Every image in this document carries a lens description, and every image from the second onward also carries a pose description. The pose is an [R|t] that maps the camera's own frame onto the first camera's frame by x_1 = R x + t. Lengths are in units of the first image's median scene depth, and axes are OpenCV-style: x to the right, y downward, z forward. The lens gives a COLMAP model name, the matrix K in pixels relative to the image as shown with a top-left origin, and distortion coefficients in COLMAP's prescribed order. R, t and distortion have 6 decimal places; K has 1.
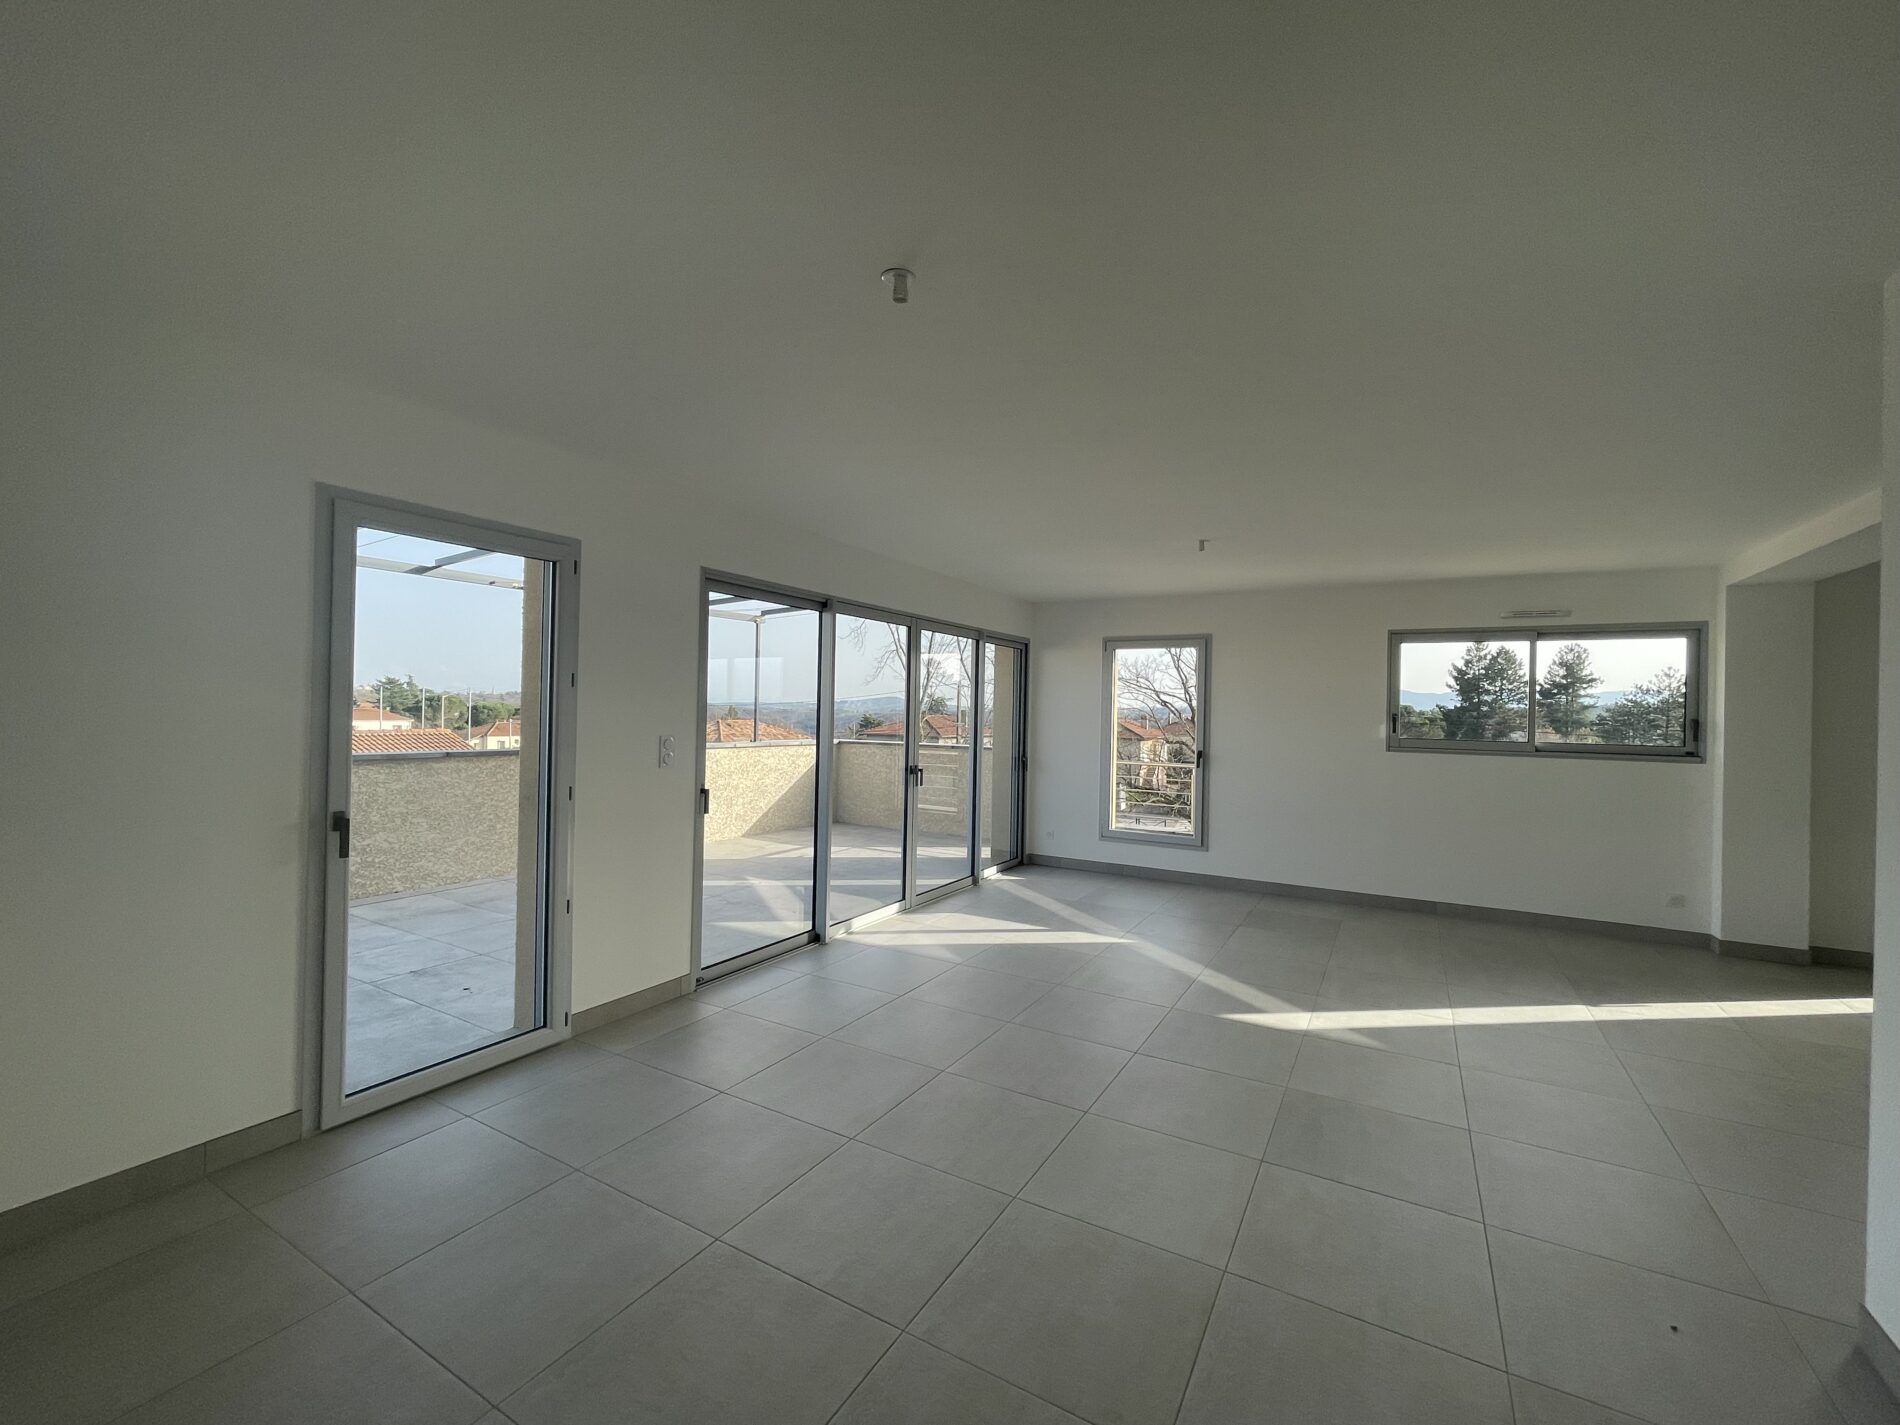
lens RADIAL K [[771.9, 0, 950.0], [0, 771.9, 712.5], [0, 0, 1]] dist [-0.000476, -0.000168]
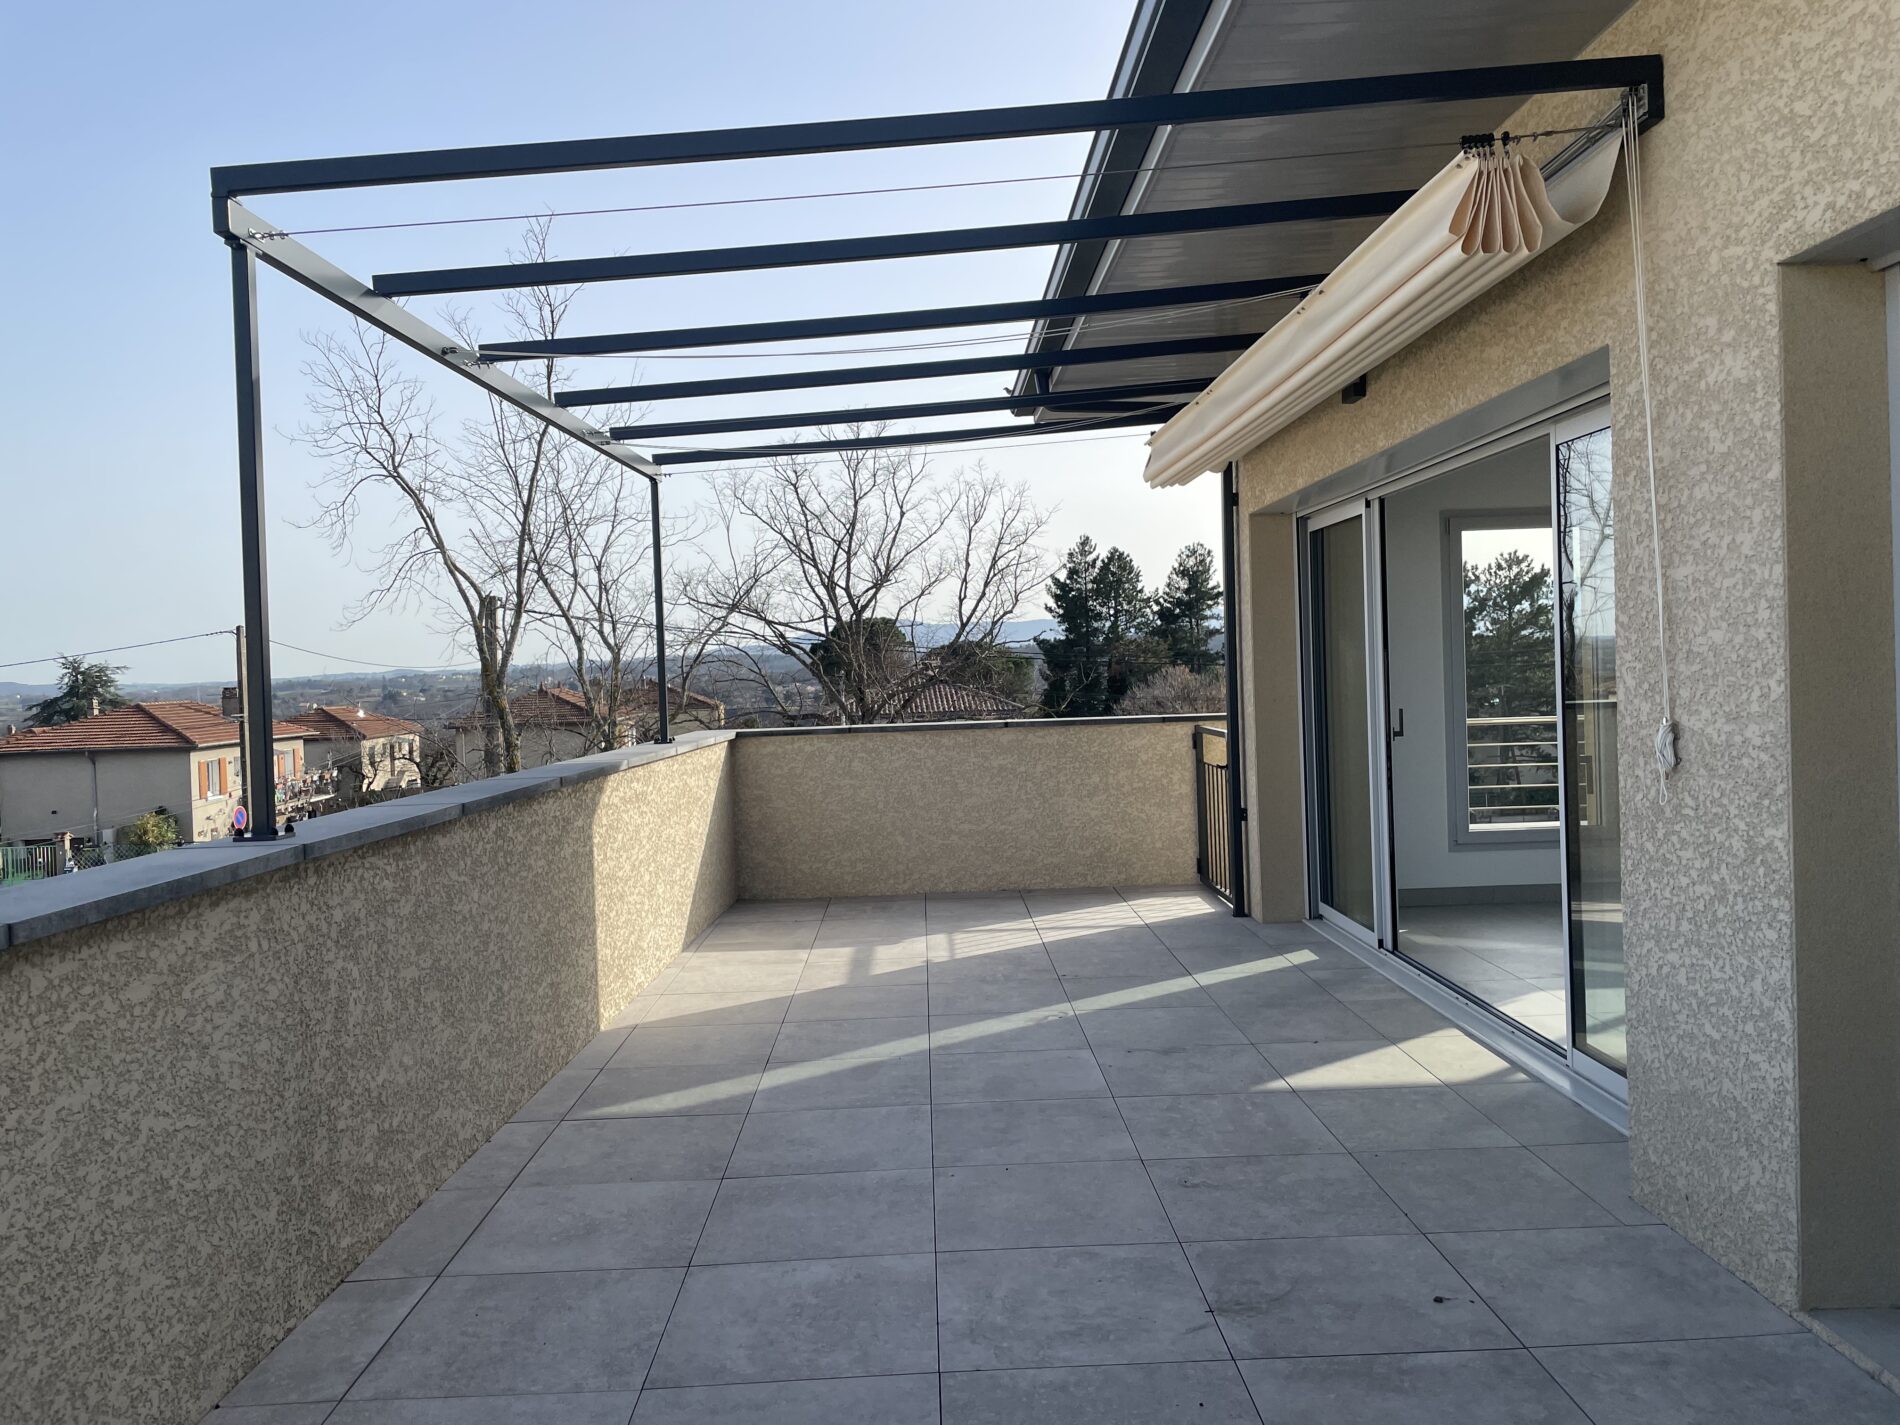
lens RADIAL K [[1406.6, 0, 950.0], [0, 1406.6, 712.5], [0, 0, 1]] dist [-0.003733, -0.003515]
pose [[0.853391, -0.065029, 0.517199, -0.654289], [0.050764, 0.997840, 0.041698, -0.006436], [-0.518793, -0.009329, 0.854849, 0.252943]]
